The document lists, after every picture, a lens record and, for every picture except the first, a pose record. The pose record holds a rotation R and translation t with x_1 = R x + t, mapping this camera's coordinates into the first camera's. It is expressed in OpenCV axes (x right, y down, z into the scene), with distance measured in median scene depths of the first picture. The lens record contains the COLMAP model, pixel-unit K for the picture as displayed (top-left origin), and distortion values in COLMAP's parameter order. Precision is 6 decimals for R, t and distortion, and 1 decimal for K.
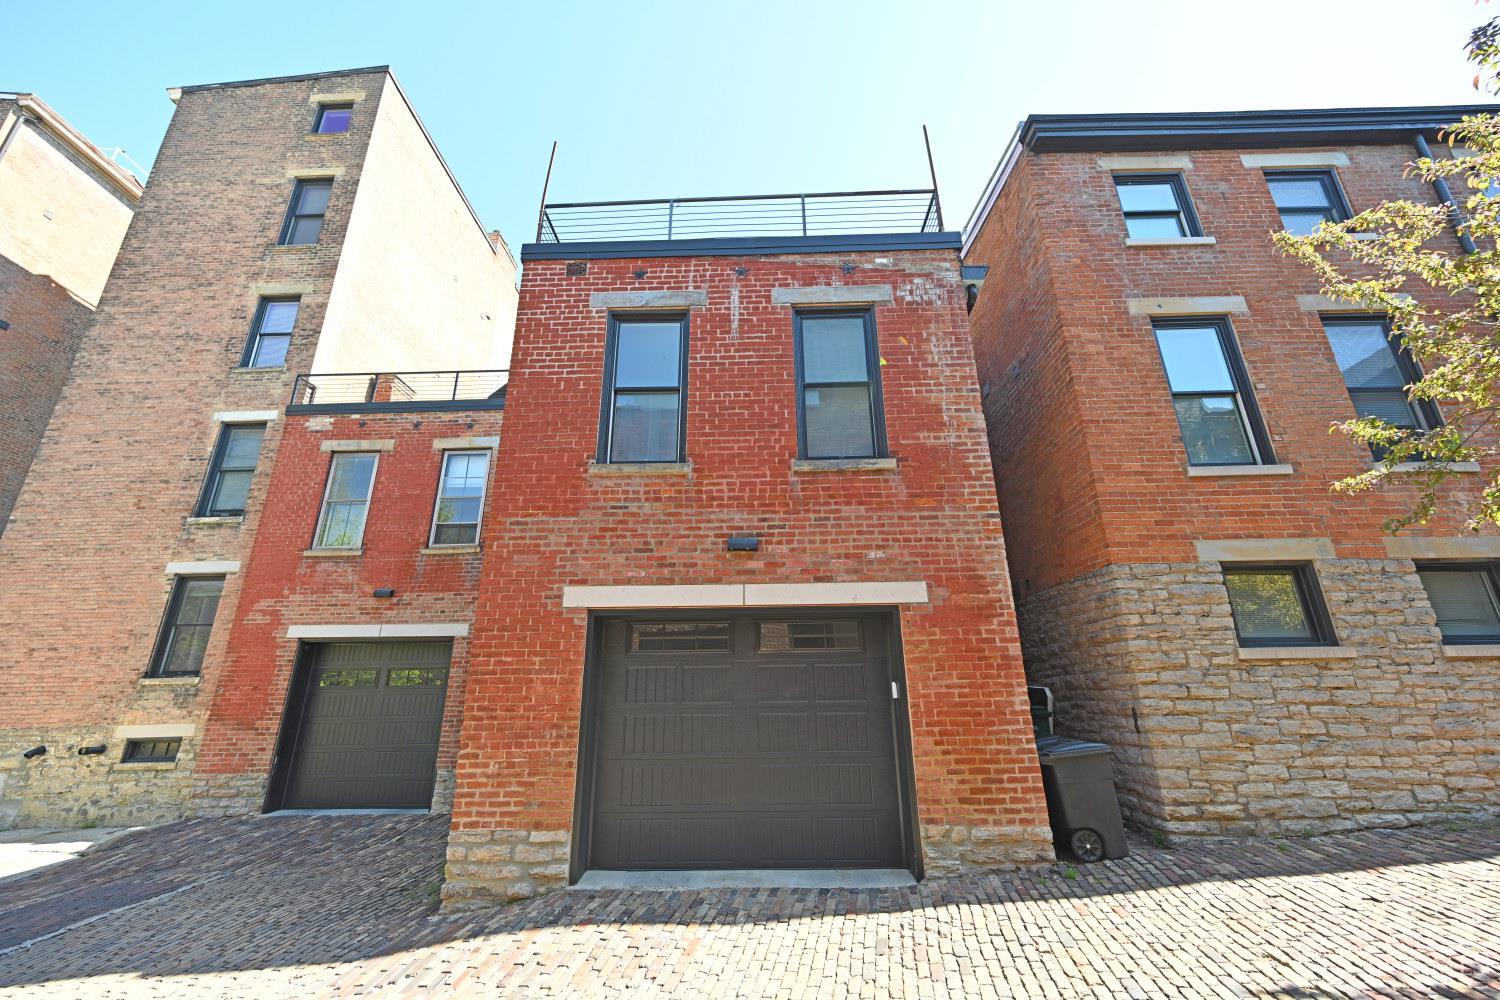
lens RADIAL K [[605.0, 0, 741.7], [0, 605.0, 500.6], [0, 0, 1]] dist [-0.001755, -0.000052]
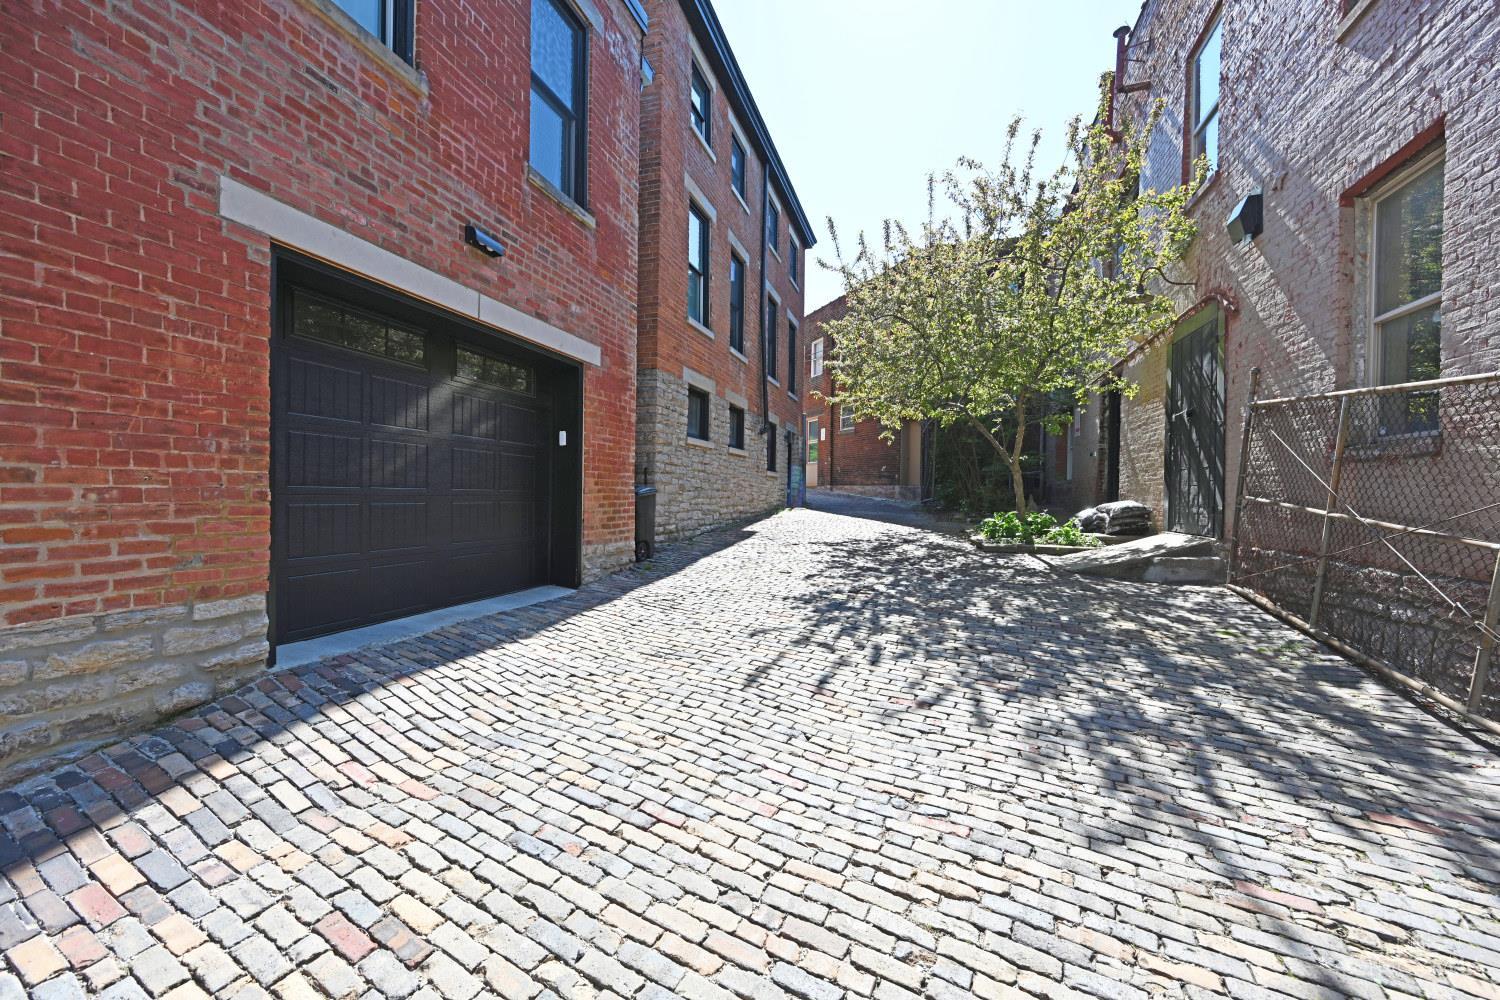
lens RADIAL K [[605.0, 0, 741.7], [0, 605.0, 500.6], [0, 0, 1]] dist [-0.001755, -0.000052]
pose [[0.262547, 0.009276, 0.964875, -0.715645], [-0.340191, 0.936636, 0.083563, 0.222715], [-0.902961, -0.350180, 0.249067, 0.408253]]
